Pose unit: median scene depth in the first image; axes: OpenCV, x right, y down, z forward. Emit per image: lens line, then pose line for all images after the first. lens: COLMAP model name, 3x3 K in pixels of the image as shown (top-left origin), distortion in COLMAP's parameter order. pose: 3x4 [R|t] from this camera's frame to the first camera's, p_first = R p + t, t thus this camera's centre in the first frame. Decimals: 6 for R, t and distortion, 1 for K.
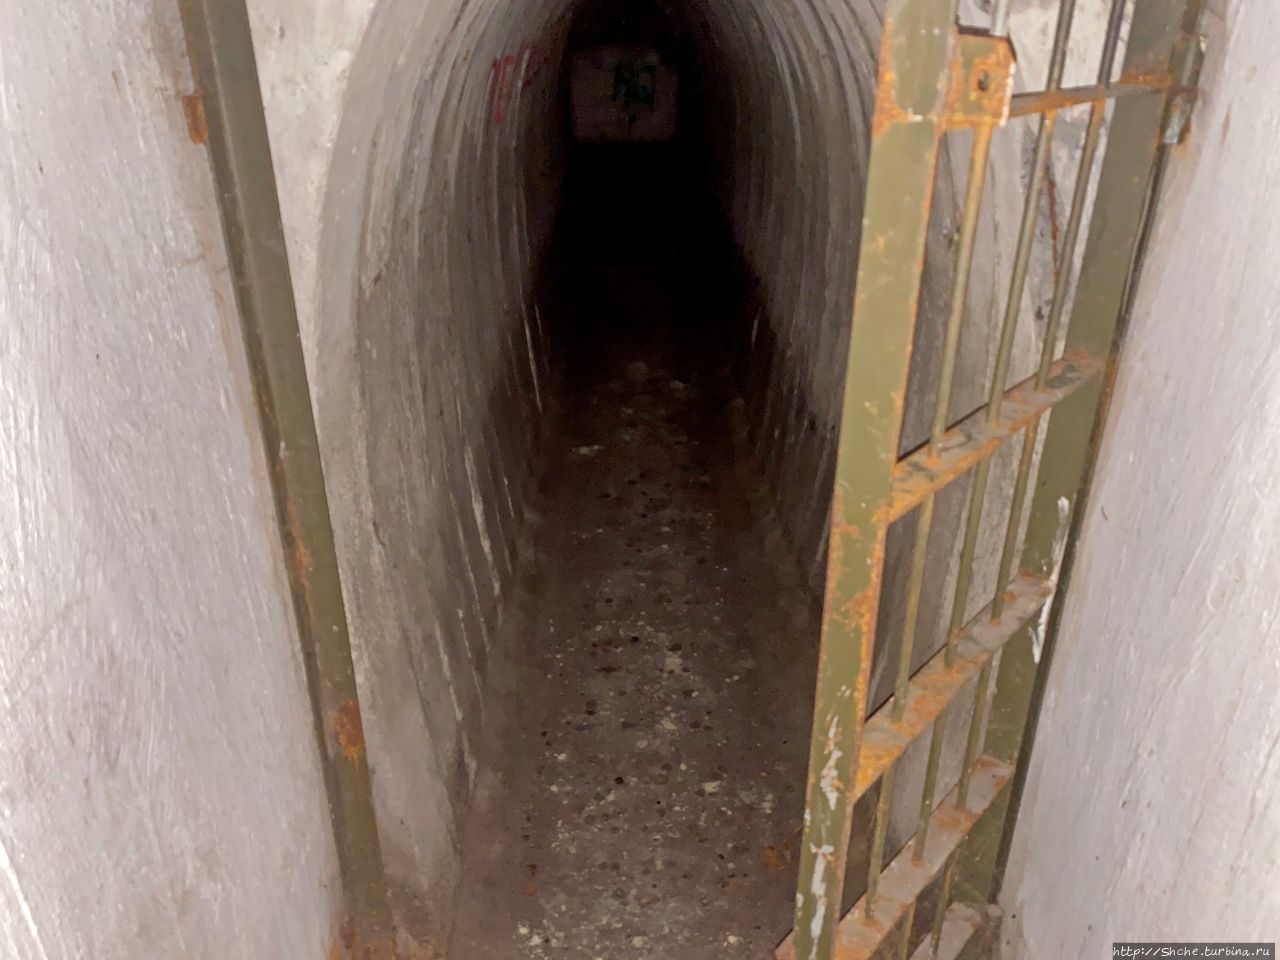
lens RADIAL K [[962.5, 0, 647.2], [0, 962.5, 485.1], [0, 0, 1]] dist [0.066133, -0.073483]
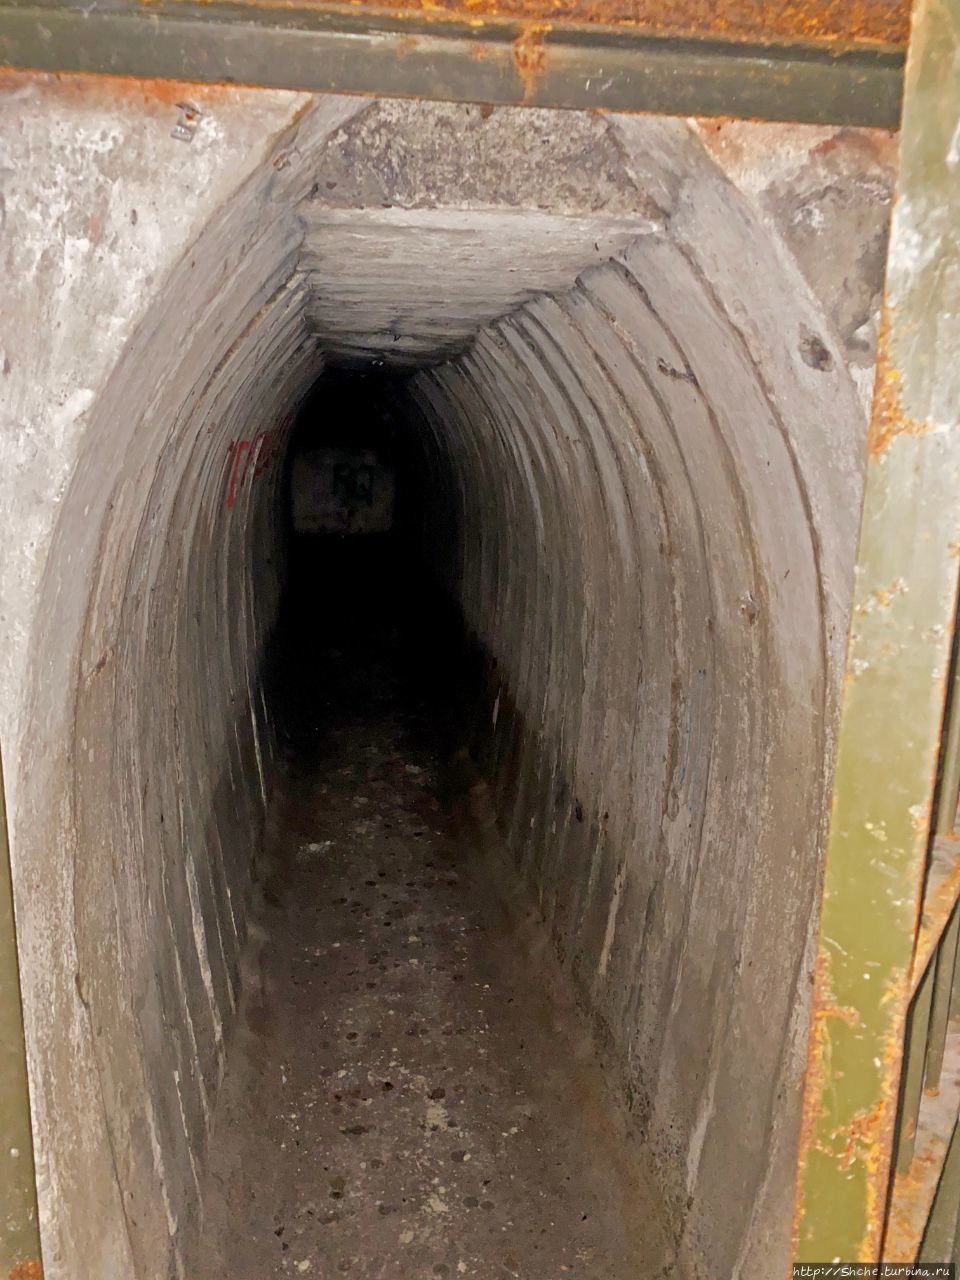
lens RADIAL K [[962.5, 0, 485.3], [0, 962.5, 631.0], [0, 0, 1]] dist [0.066133, -0.073483]
pose [[0.991362, -0.009890, 0.130779, -0.039088], [0.041068, 0.970414, -0.237930, -0.019231], [-0.124556, 0.241246, 0.962438, 0.099760]]
